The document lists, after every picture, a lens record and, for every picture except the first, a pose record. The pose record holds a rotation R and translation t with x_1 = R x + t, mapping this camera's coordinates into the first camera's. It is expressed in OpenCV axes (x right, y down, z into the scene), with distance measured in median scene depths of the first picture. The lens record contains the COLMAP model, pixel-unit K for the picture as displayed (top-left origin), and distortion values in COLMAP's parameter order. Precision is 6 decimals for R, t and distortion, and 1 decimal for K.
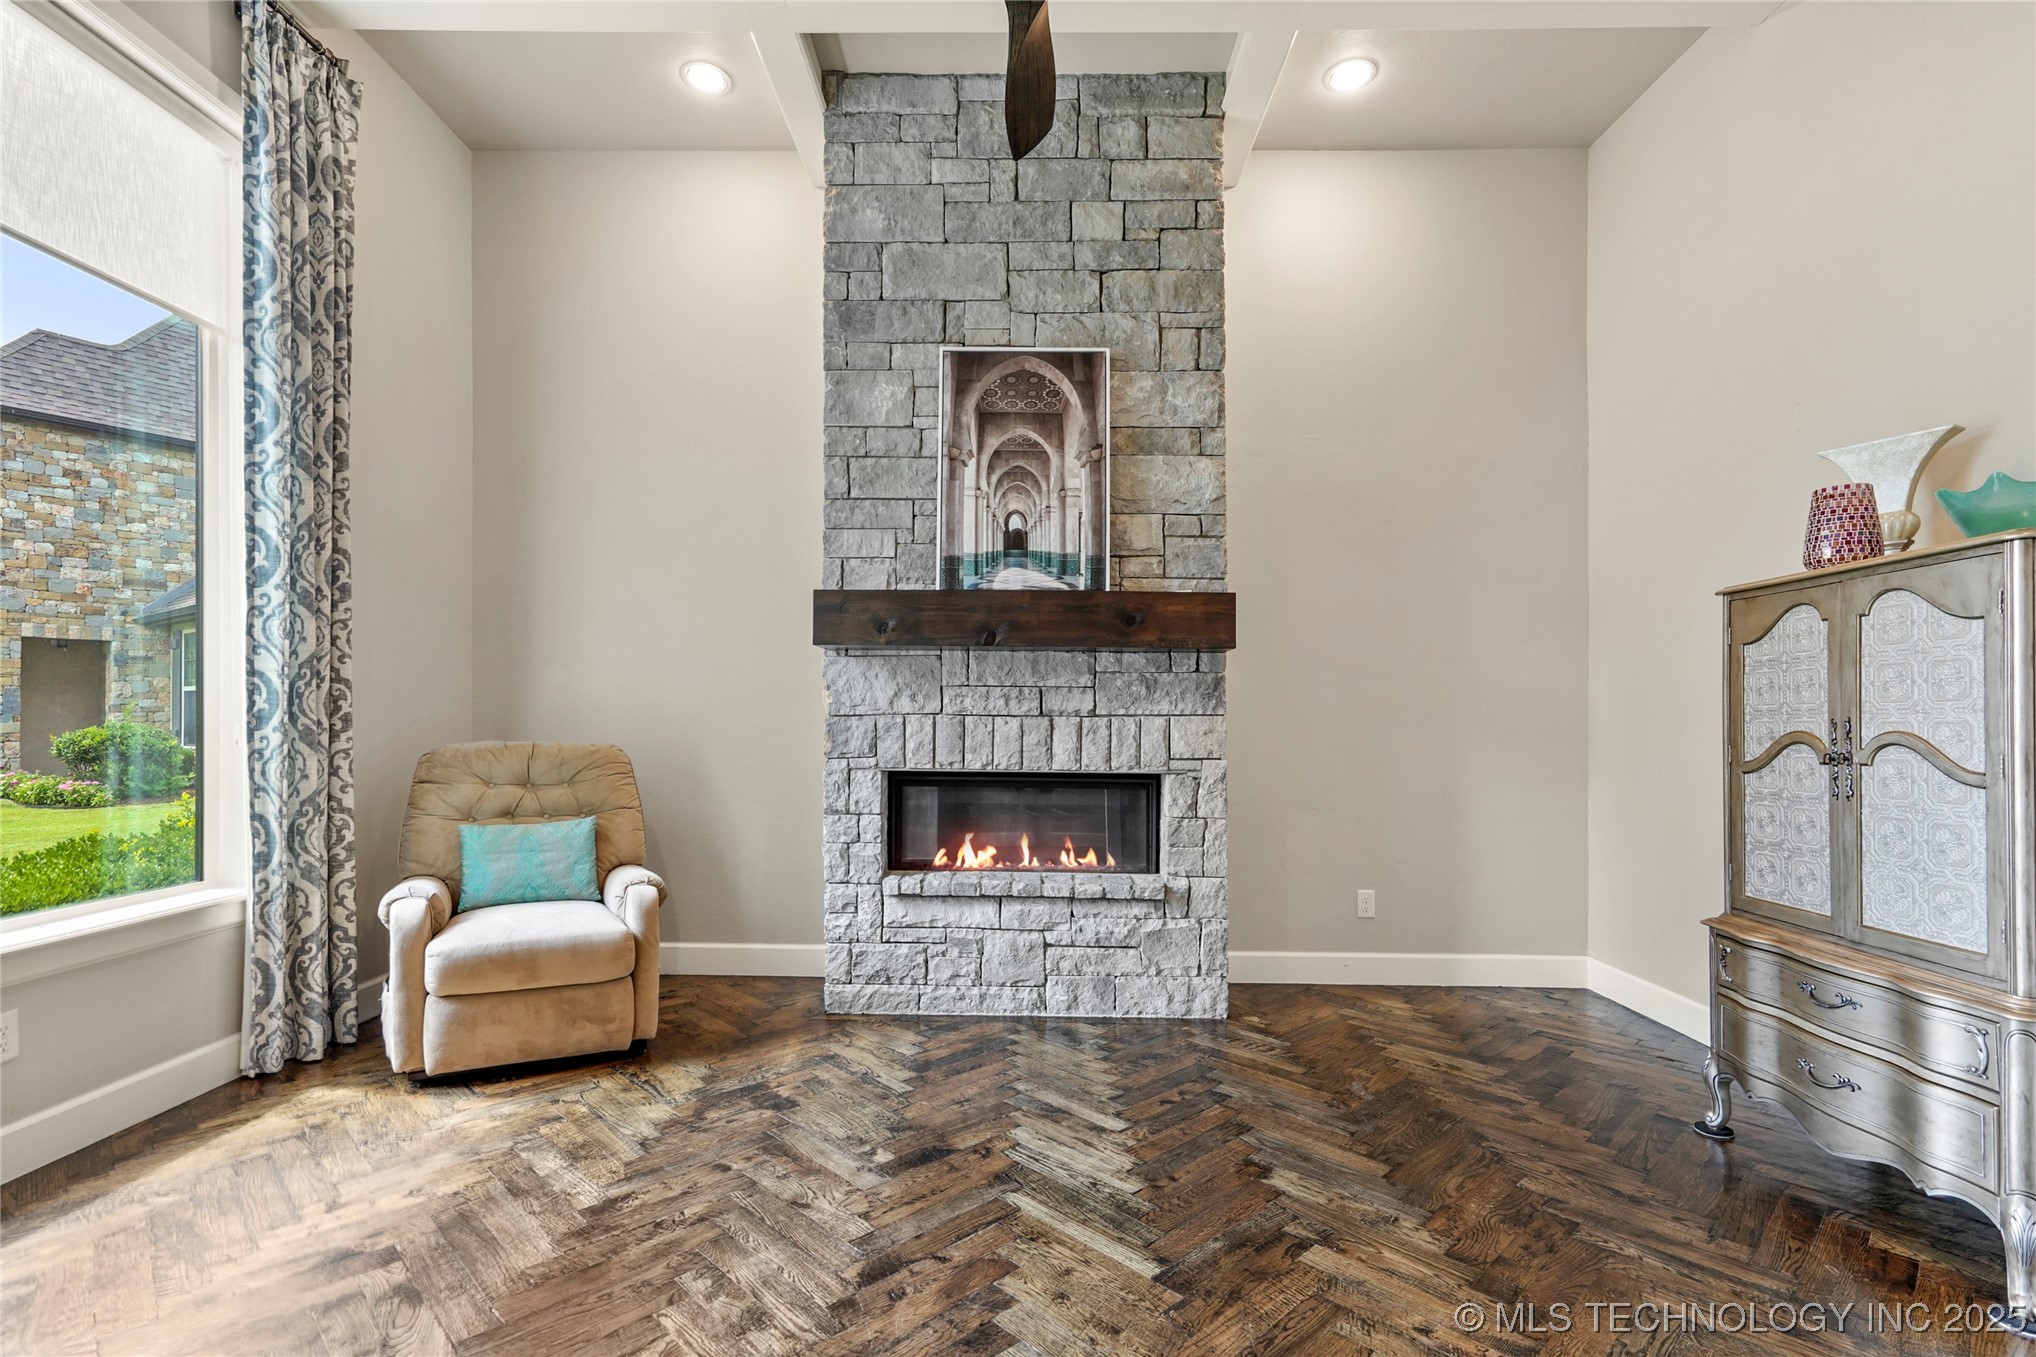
lens RADIAL K [[952.0, 0, 1011.7], [0, 952.0, 727.5], [0, 0, 1]] dist [0.000090, 0.007155]
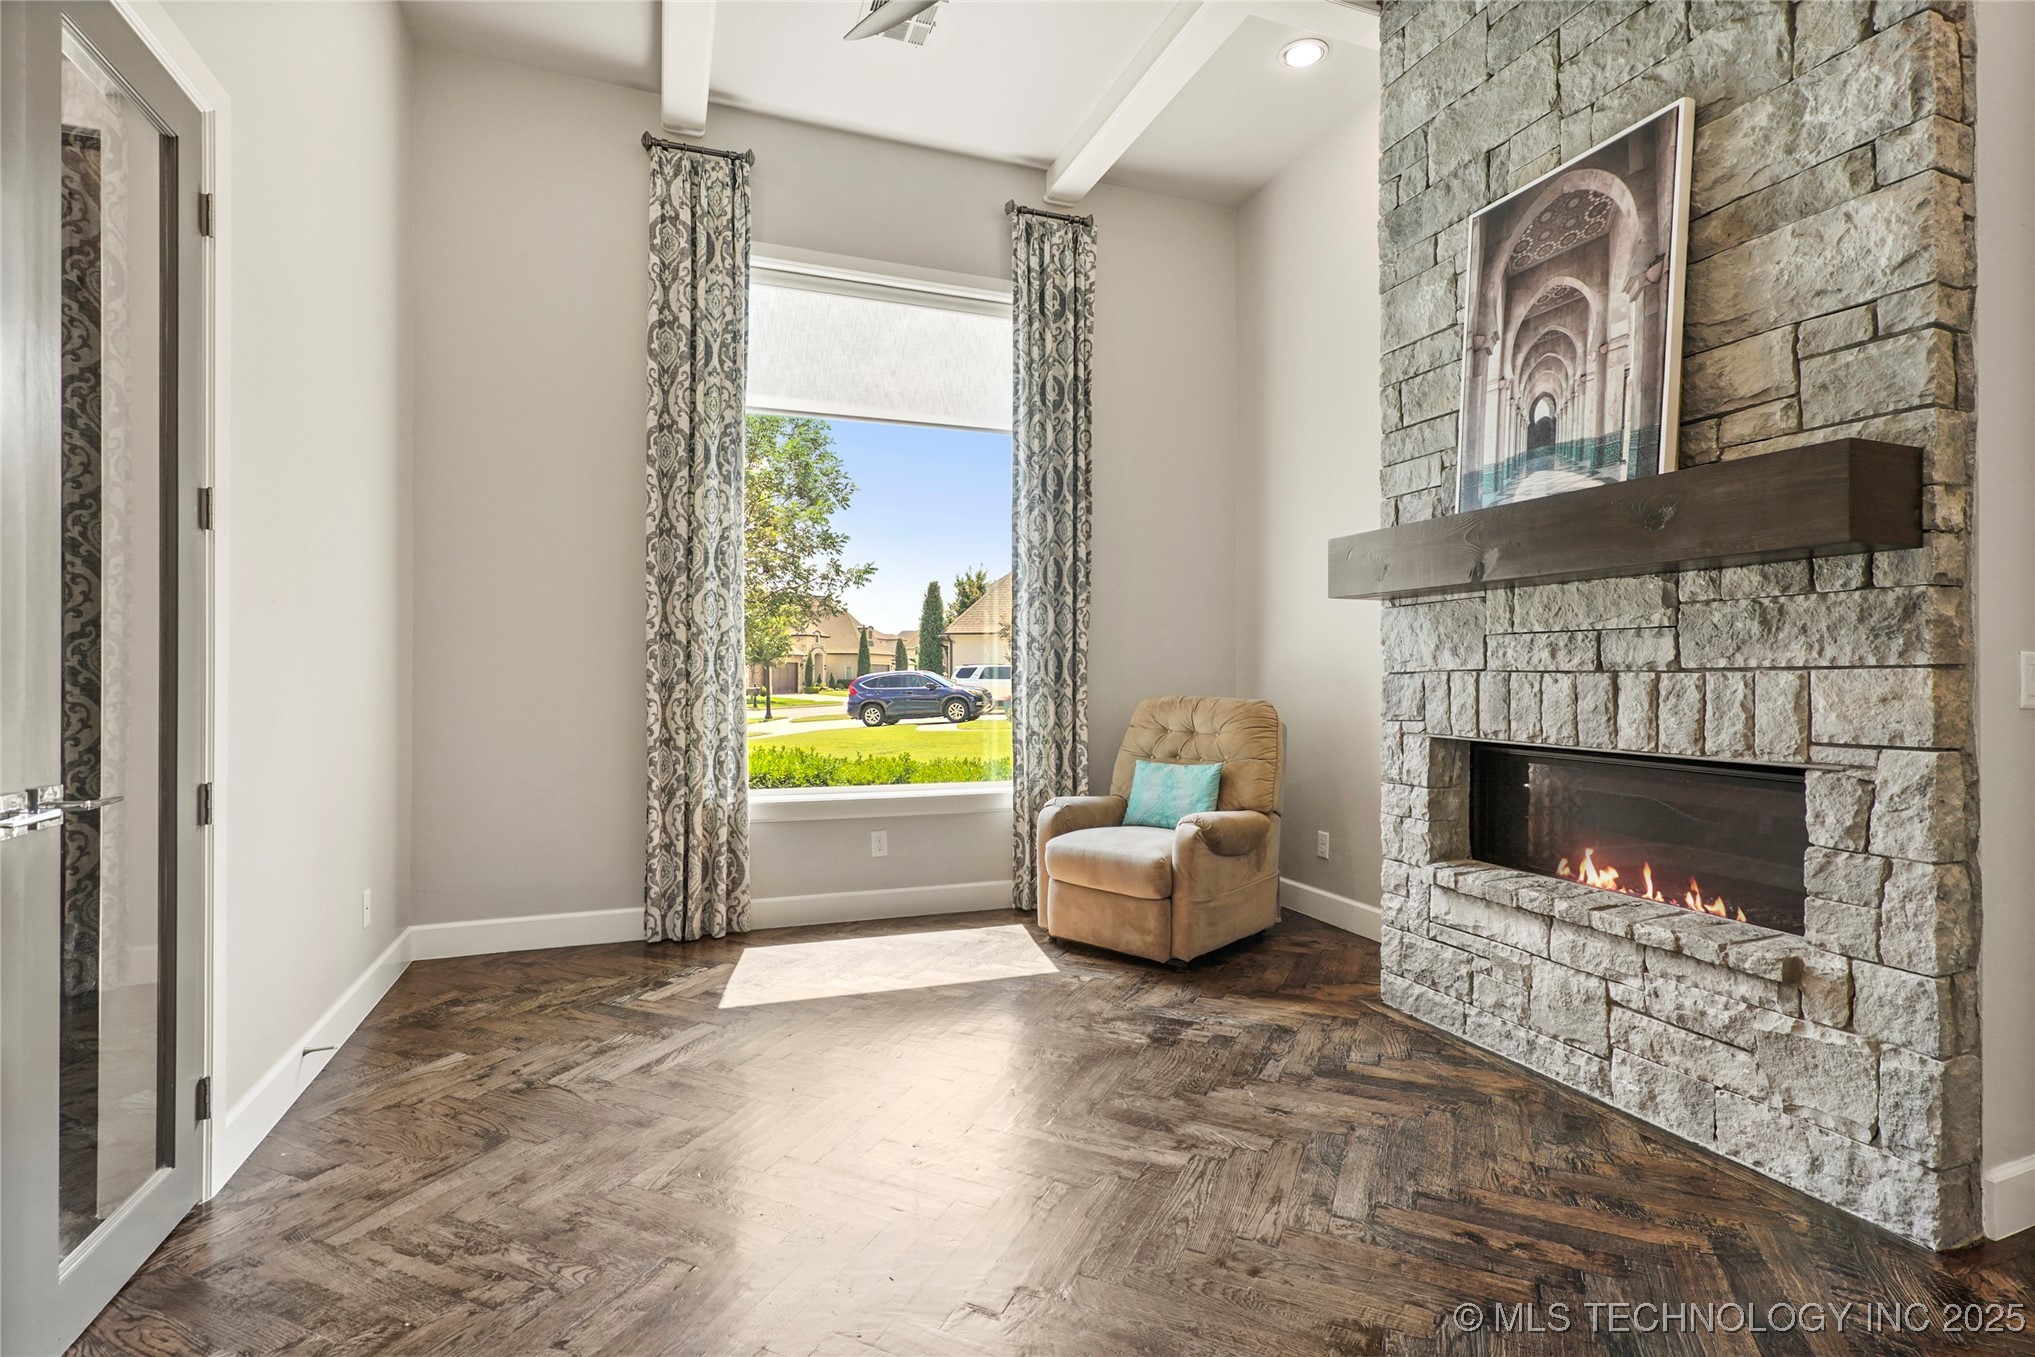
lens RADIAL K [[951.5, 0, 1016.1], [0, 951.5, 679.4], [0, 0, 1]] dist [0.000090, 0.007155]
pose [[0.380251, -0.002113, -0.924881, 0.518598], [-0.007051, 0.999962, -0.005184, 0.000558], [0.924856, 0.008493, 0.380221, 0.335654]]
